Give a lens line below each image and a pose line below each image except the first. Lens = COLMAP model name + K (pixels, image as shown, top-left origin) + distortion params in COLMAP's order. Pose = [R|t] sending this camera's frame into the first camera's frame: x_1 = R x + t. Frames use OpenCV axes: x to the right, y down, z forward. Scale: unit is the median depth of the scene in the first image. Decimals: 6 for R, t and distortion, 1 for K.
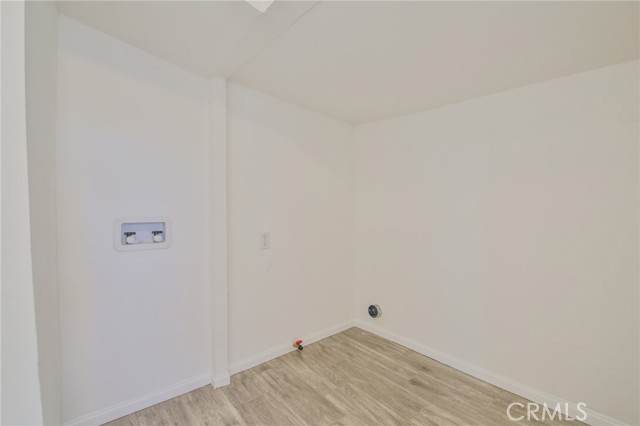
lens RADIAL K [[292.9, 0, 321.2], [0, 292.9, 208.1], [0, 0, 1]] dist [0.002153, -0.011919]
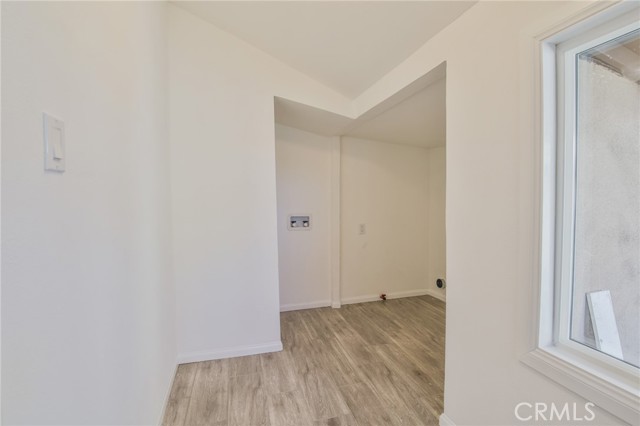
lens RADIAL K [[292.9, 0, 321.2], [0, 292.9, 208.1], [0, 0, 1]] dist [0.002153, -0.011919]
pose [[0.925075, 0.015029, -0.379486, 0.240907], [-0.006273, 0.999685, 0.024300, -0.048335], [0.379732, -0.020099, 0.924878, -0.666256]]
